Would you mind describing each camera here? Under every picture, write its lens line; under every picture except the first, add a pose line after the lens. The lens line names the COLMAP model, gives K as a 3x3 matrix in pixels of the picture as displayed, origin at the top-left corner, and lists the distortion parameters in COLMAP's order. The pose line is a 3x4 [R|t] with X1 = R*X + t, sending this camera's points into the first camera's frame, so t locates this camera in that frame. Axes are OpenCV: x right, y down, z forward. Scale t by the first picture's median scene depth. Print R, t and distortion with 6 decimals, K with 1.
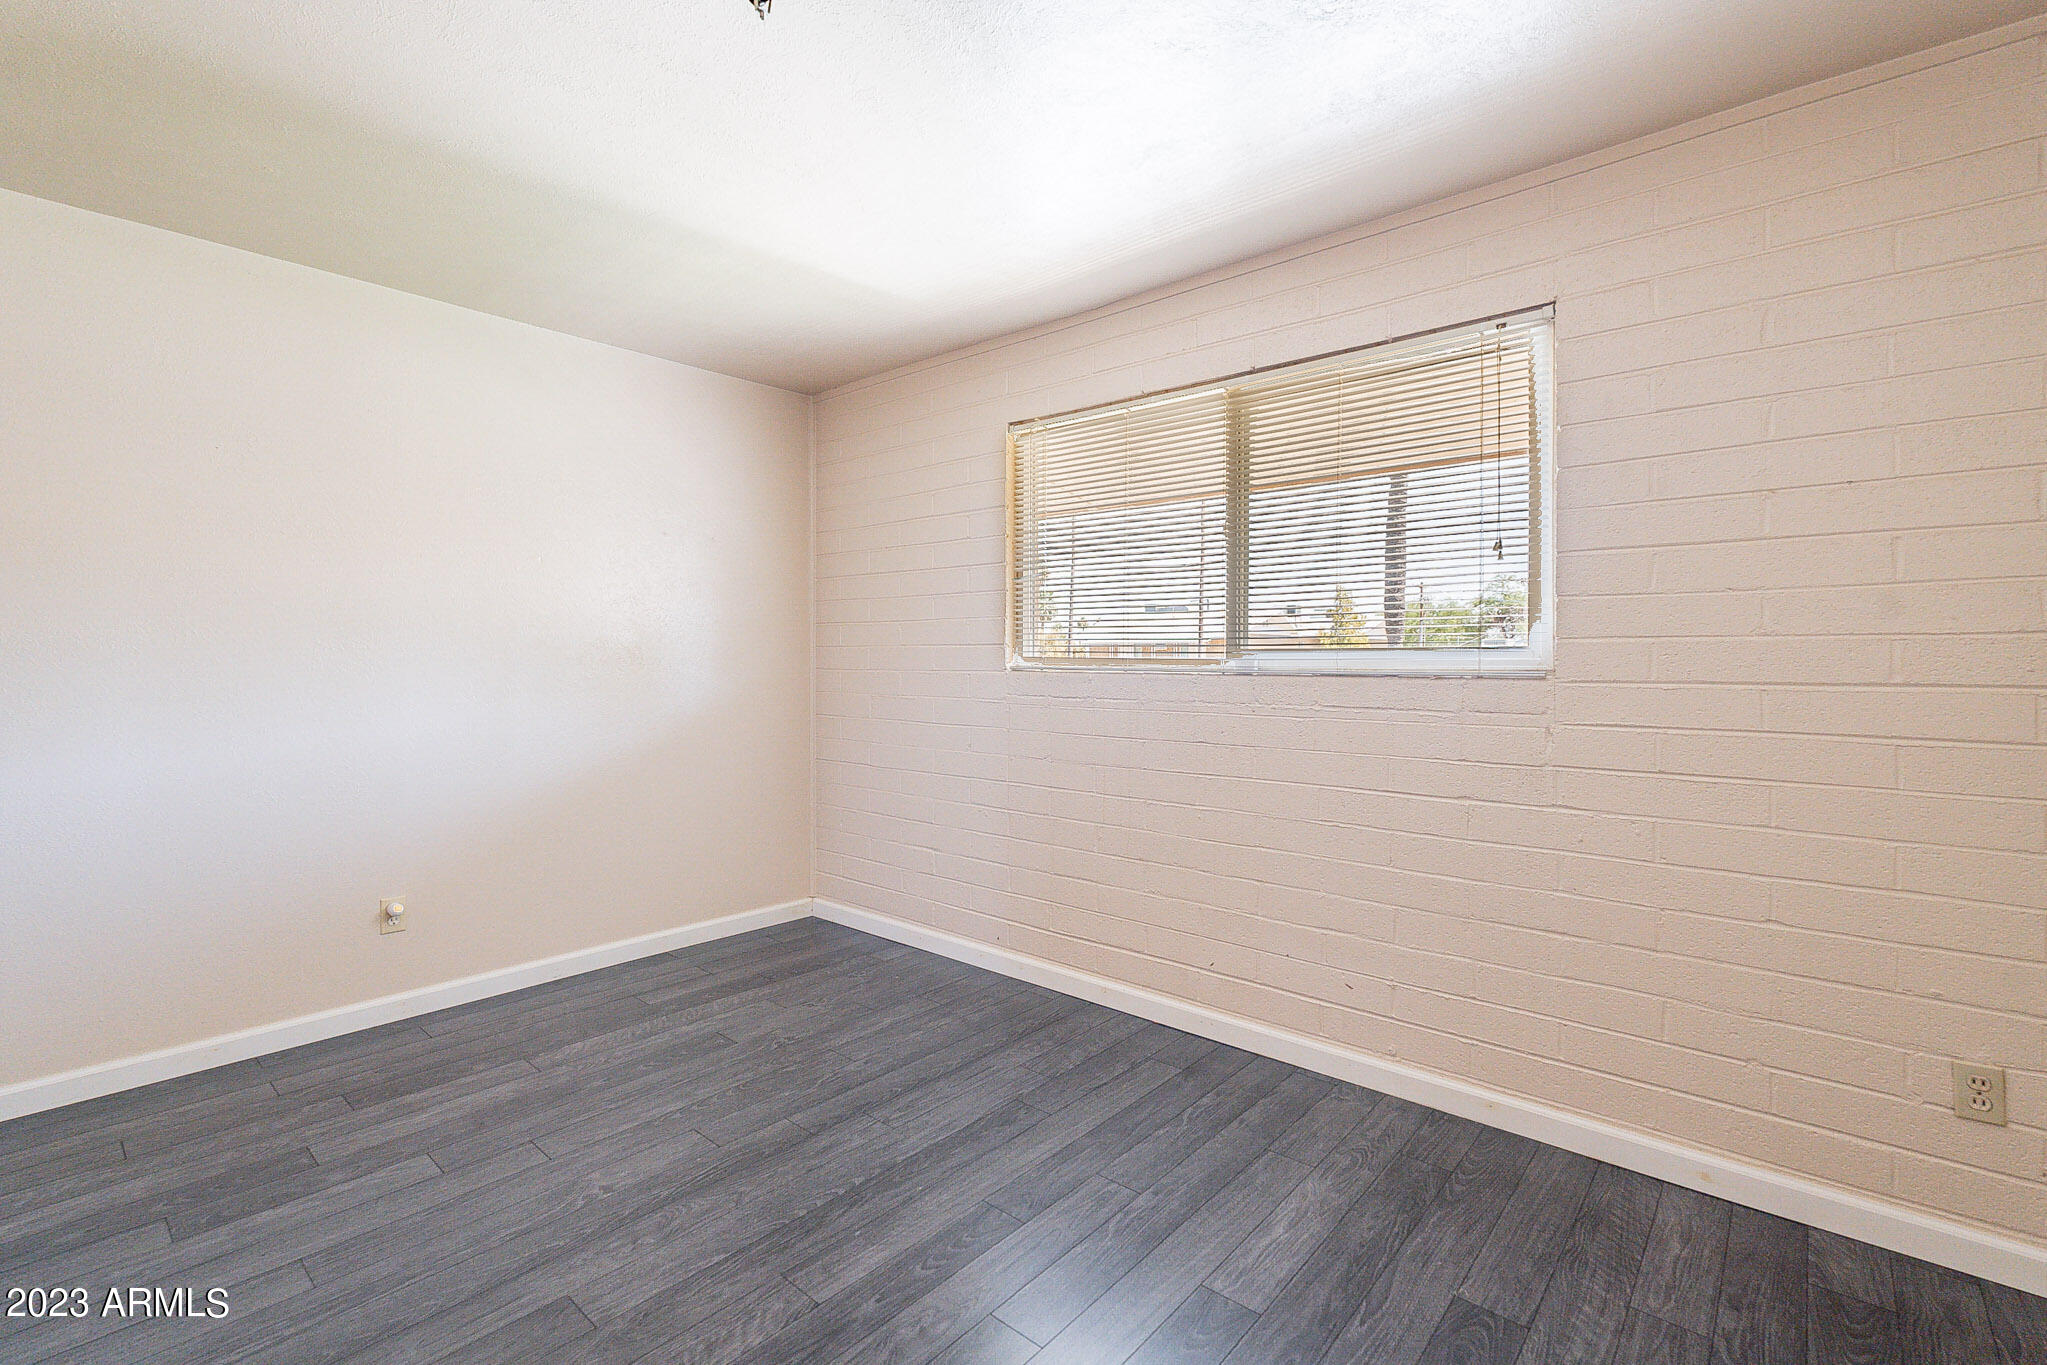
lens RADIAL K [[907.8, 0, 1018.3], [0, 907.8, 673.8], [0, 0, 1]] dist [-0.003134, 0.000042]
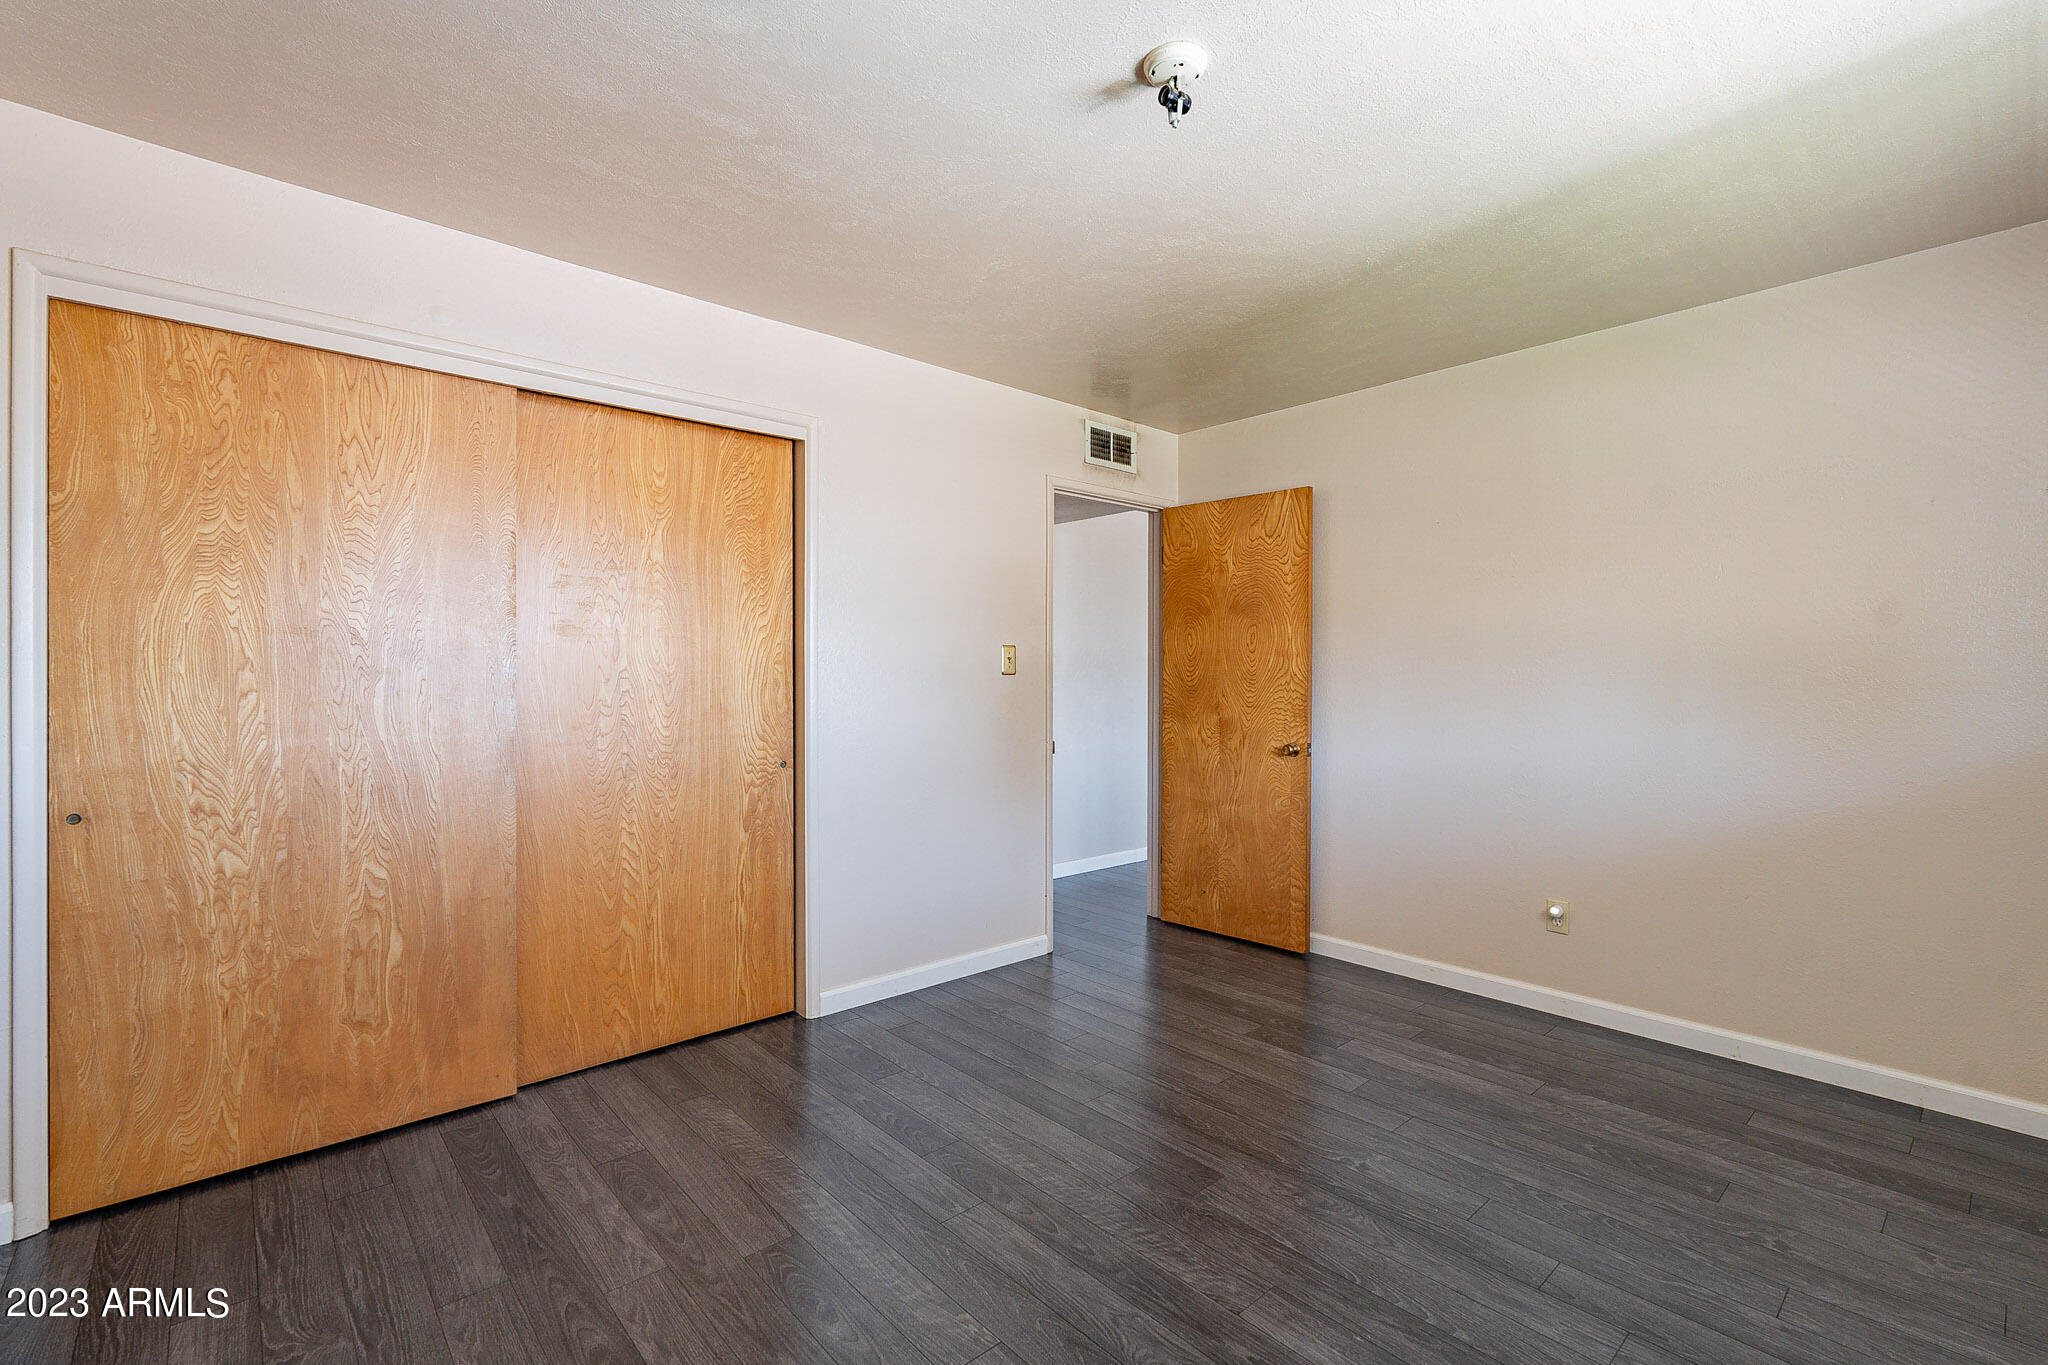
lens RADIAL K [[908.2, 0, 1031.9], [0, 908.2, 683.8], [0, 0, 1]] dist [-0.003134, 0.000042]
pose [[-0.116531, 0.009794, -0.993139, 0.637811], [-0.021397, 0.999695, 0.012370, -0.017694], [0.992957, 0.022692, -0.116286, 0.682491]]
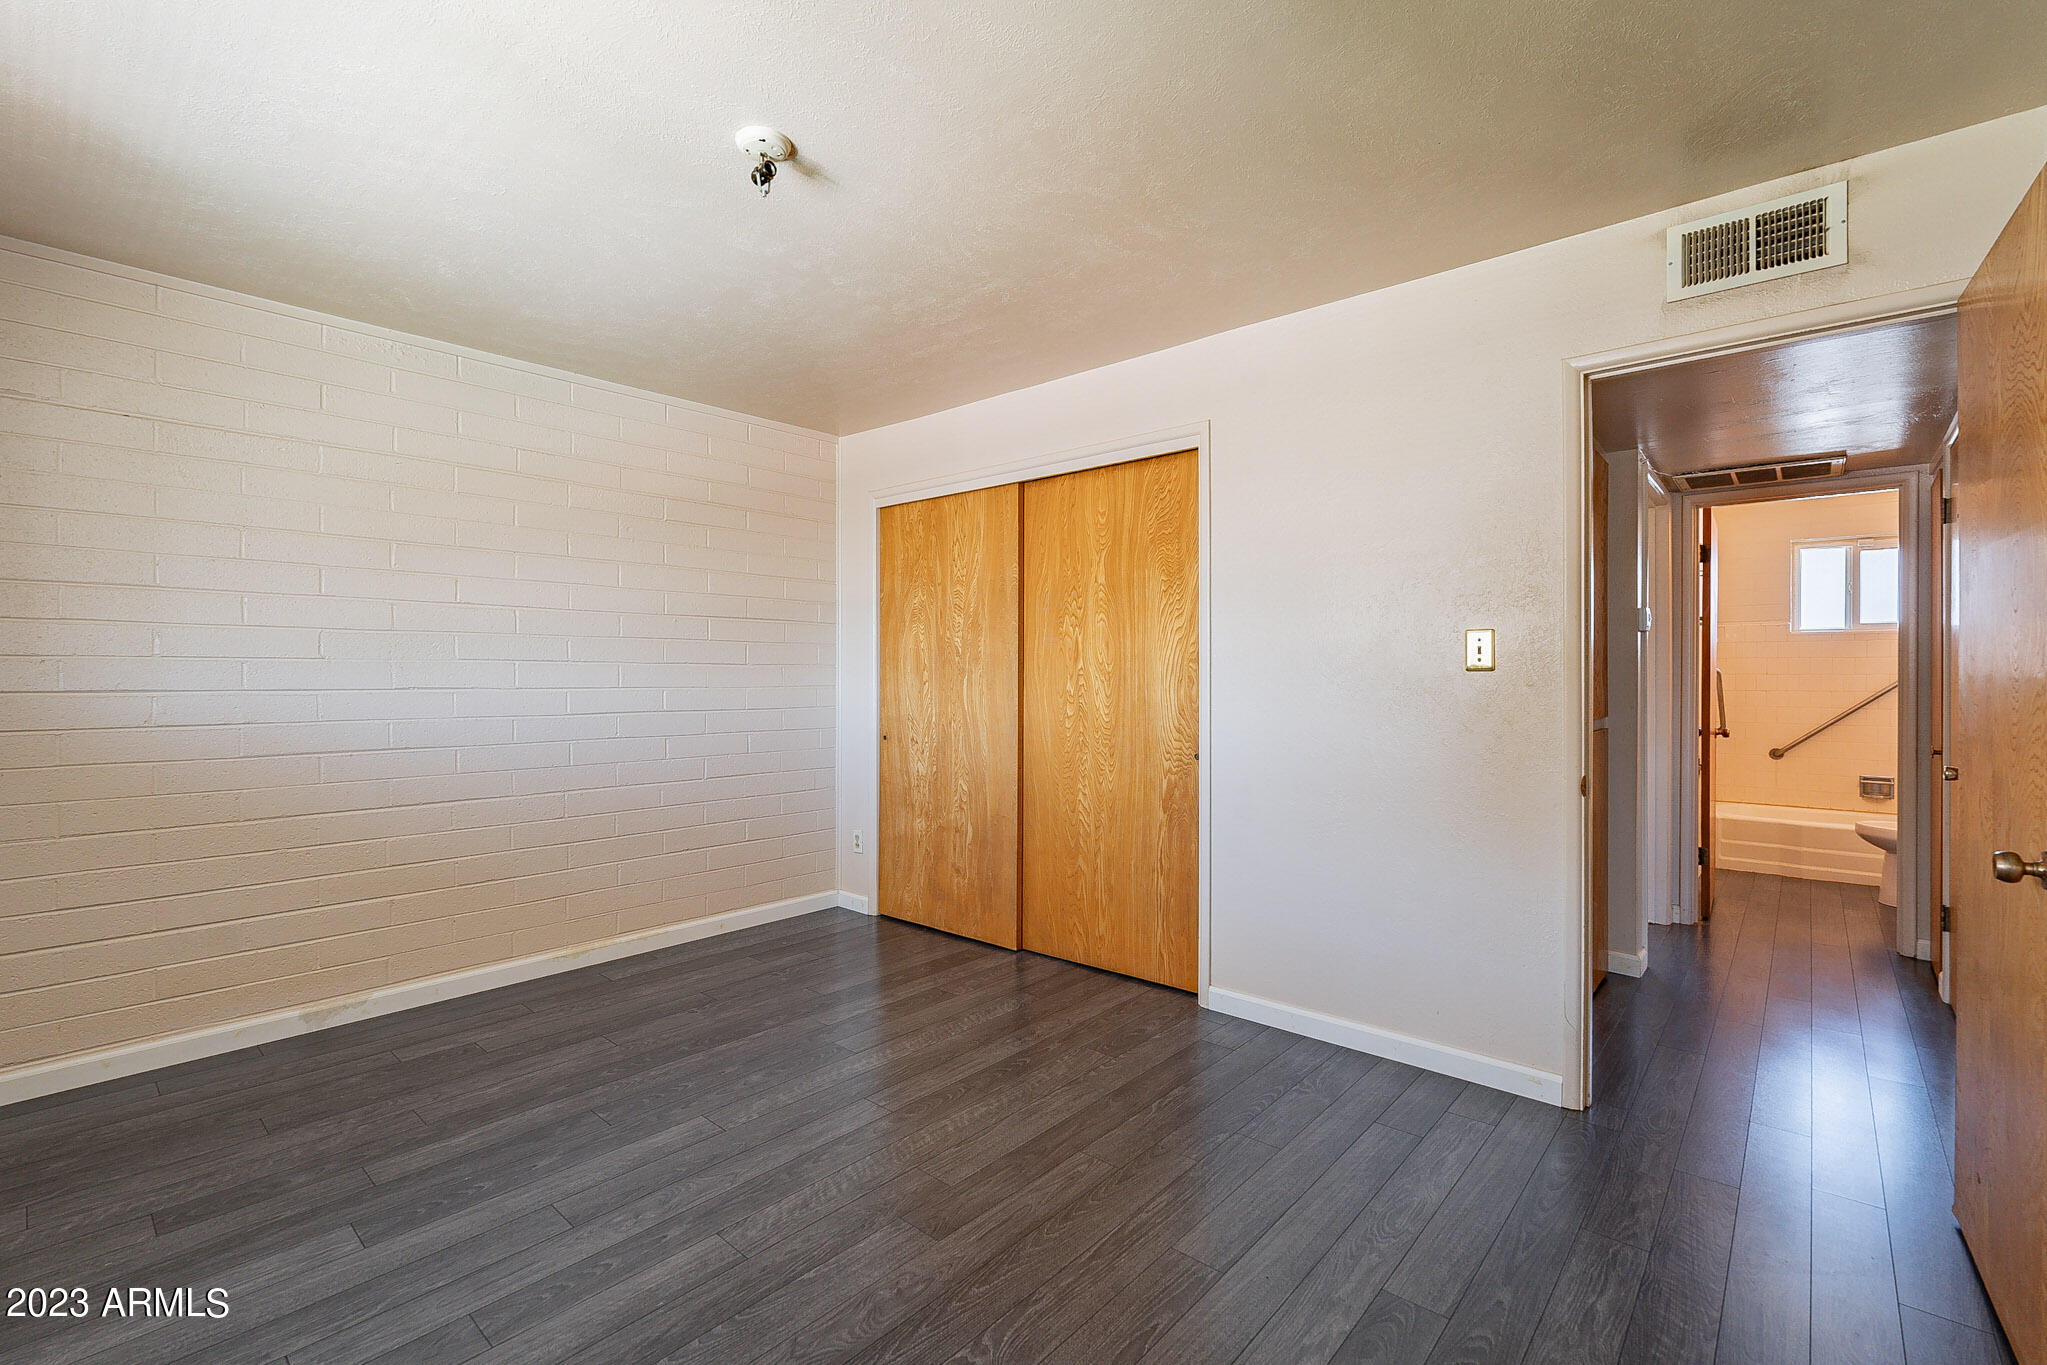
lens RADIAL K [[907.8, 0, 1009.1], [0, 907.8, 677.9], [0, 0, 1]] dist [-0.003134, 0.000042]
pose [[-0.999871, -0.001048, 0.016042, -0.477878], [-0.000691, 0.999752, 0.022258, -0.030108], [-0.016061, 0.022244, -0.999624, 1.669870]]
